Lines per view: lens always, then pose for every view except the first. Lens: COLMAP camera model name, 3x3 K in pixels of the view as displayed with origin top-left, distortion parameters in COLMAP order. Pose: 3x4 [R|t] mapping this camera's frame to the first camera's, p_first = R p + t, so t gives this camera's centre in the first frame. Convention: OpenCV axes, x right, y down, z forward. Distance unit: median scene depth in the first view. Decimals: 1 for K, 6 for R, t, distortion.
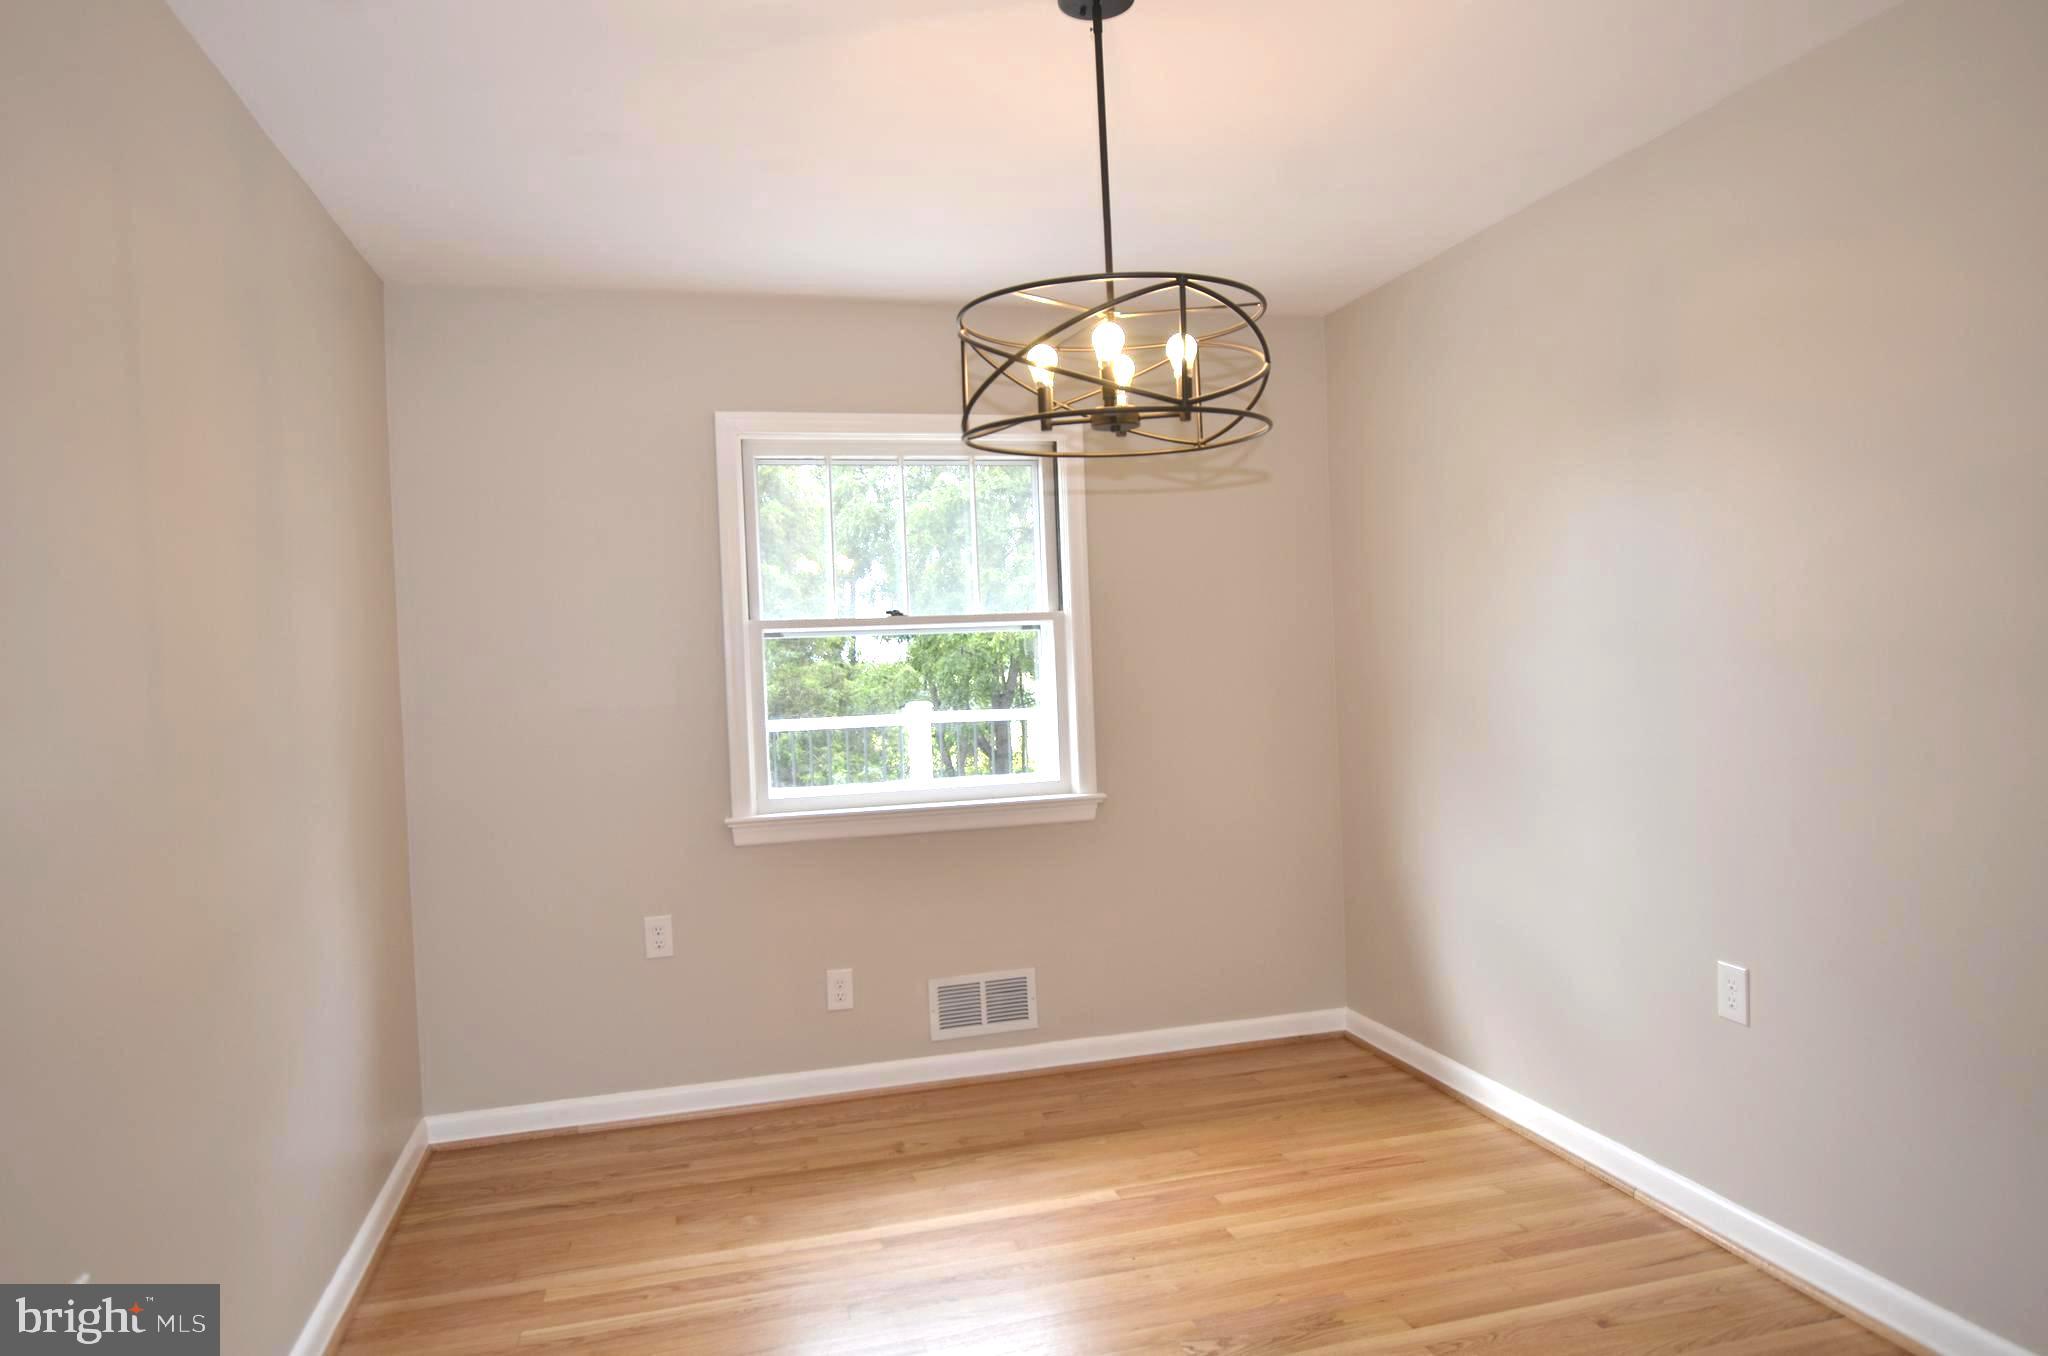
lens RADIAL K [[1263.2, 0, 1024.0], [0, 1263.2, 678.0], [0, 0, 1]] dist [-0.035940, 0.040972]
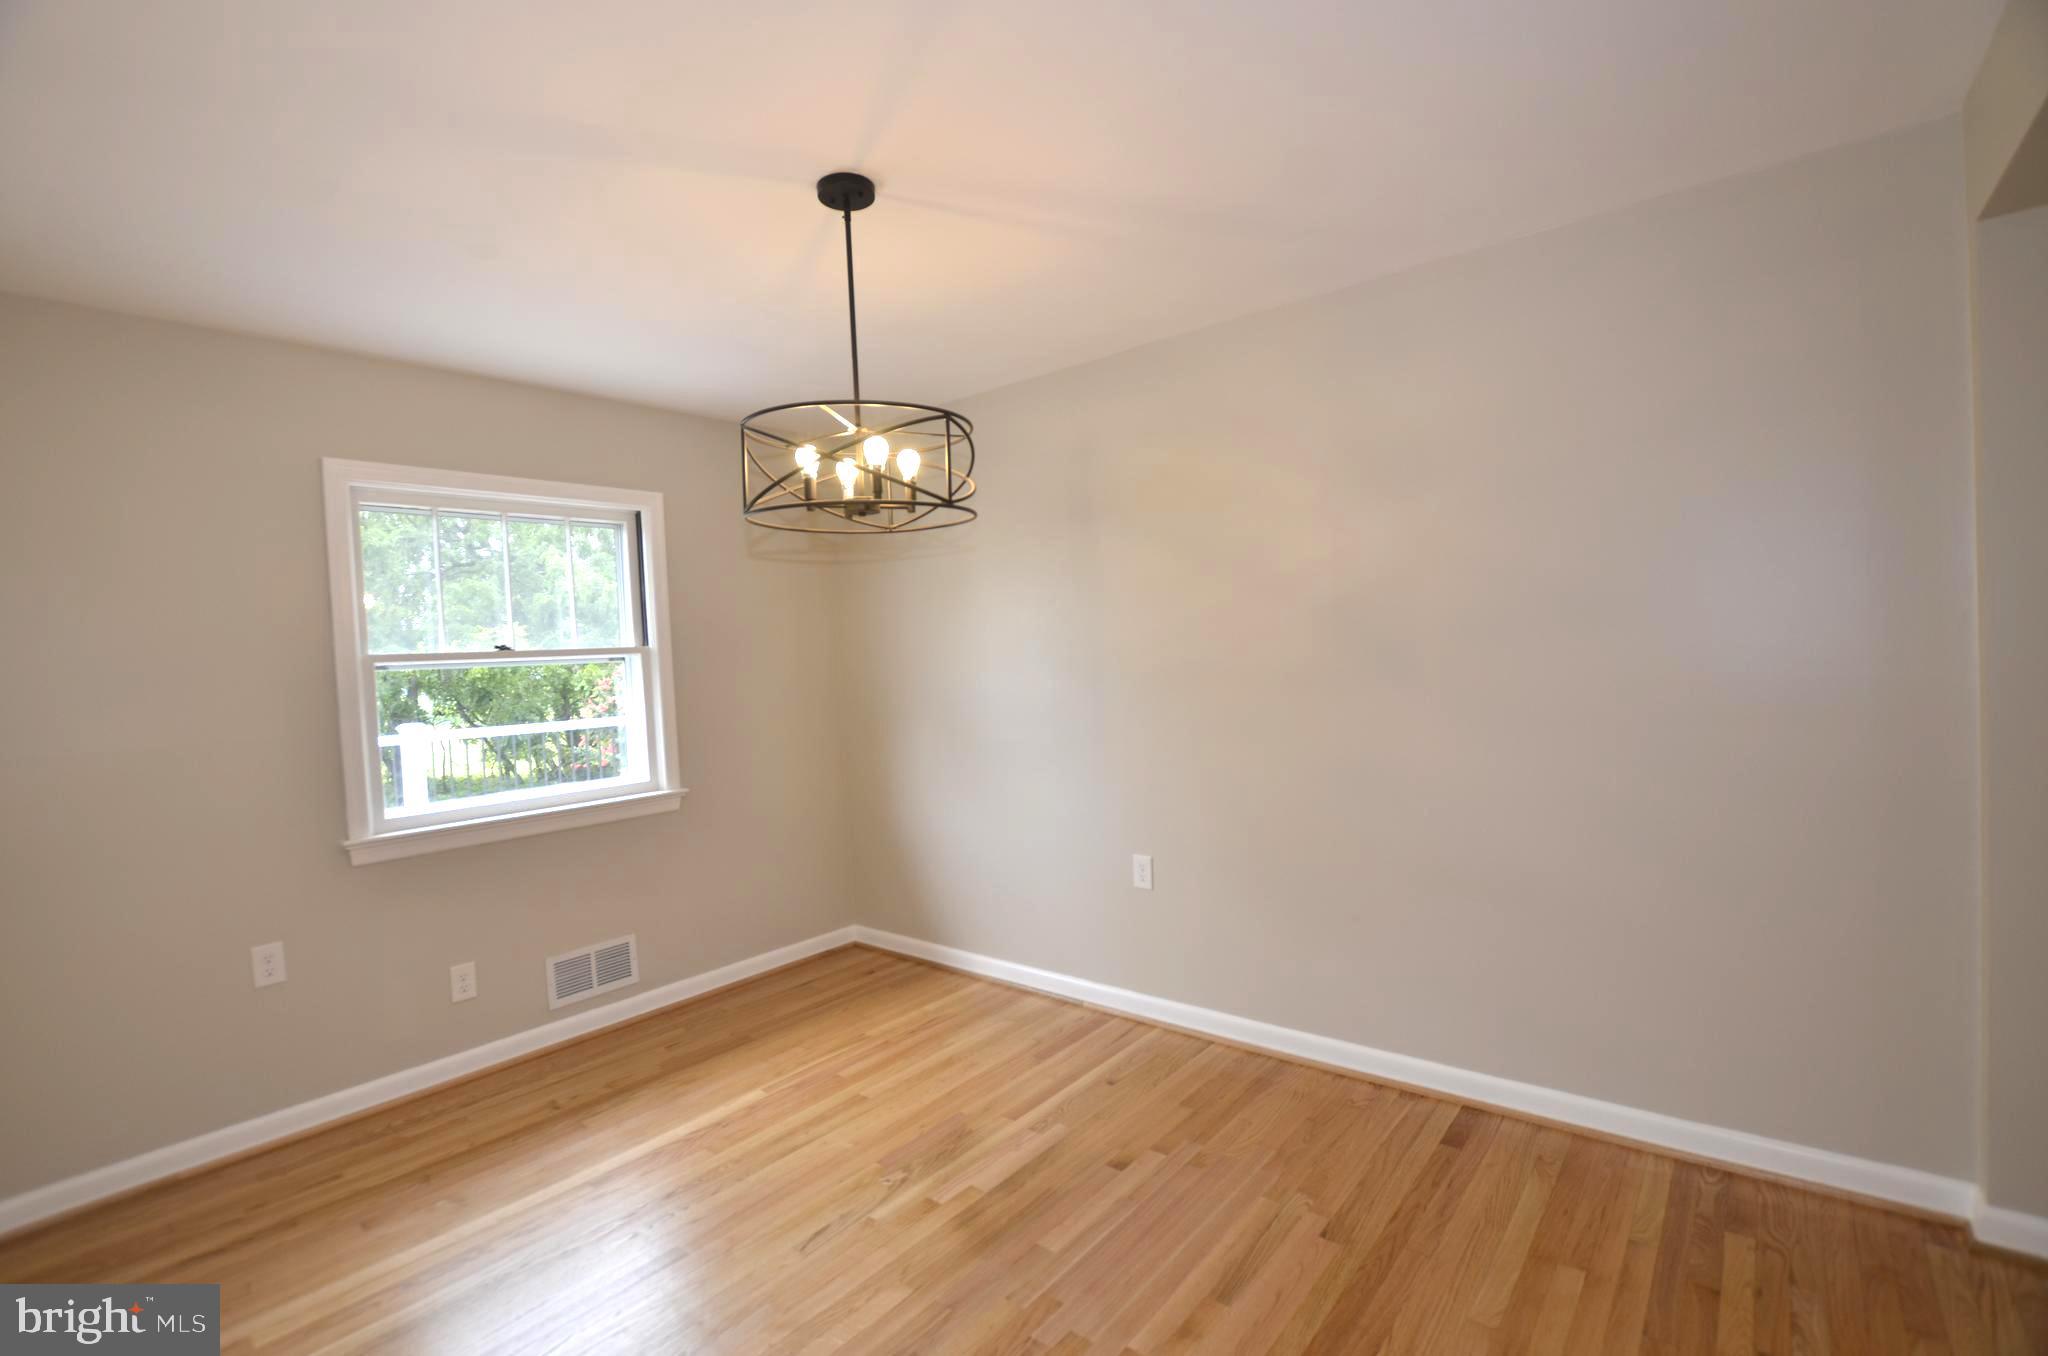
lens RADIAL K [[898.7, 0, 1022.3], [0, 898.7, 678.5], [0, 0, 1]] dist [-0.030426, 0.001194]
pose [[0.822335, -0.018004, 0.568719, -0.198700], [0.026425, 0.999629, -0.006564, -0.006095], [-0.568390, 0.020427, 0.822506, 0.066339]]
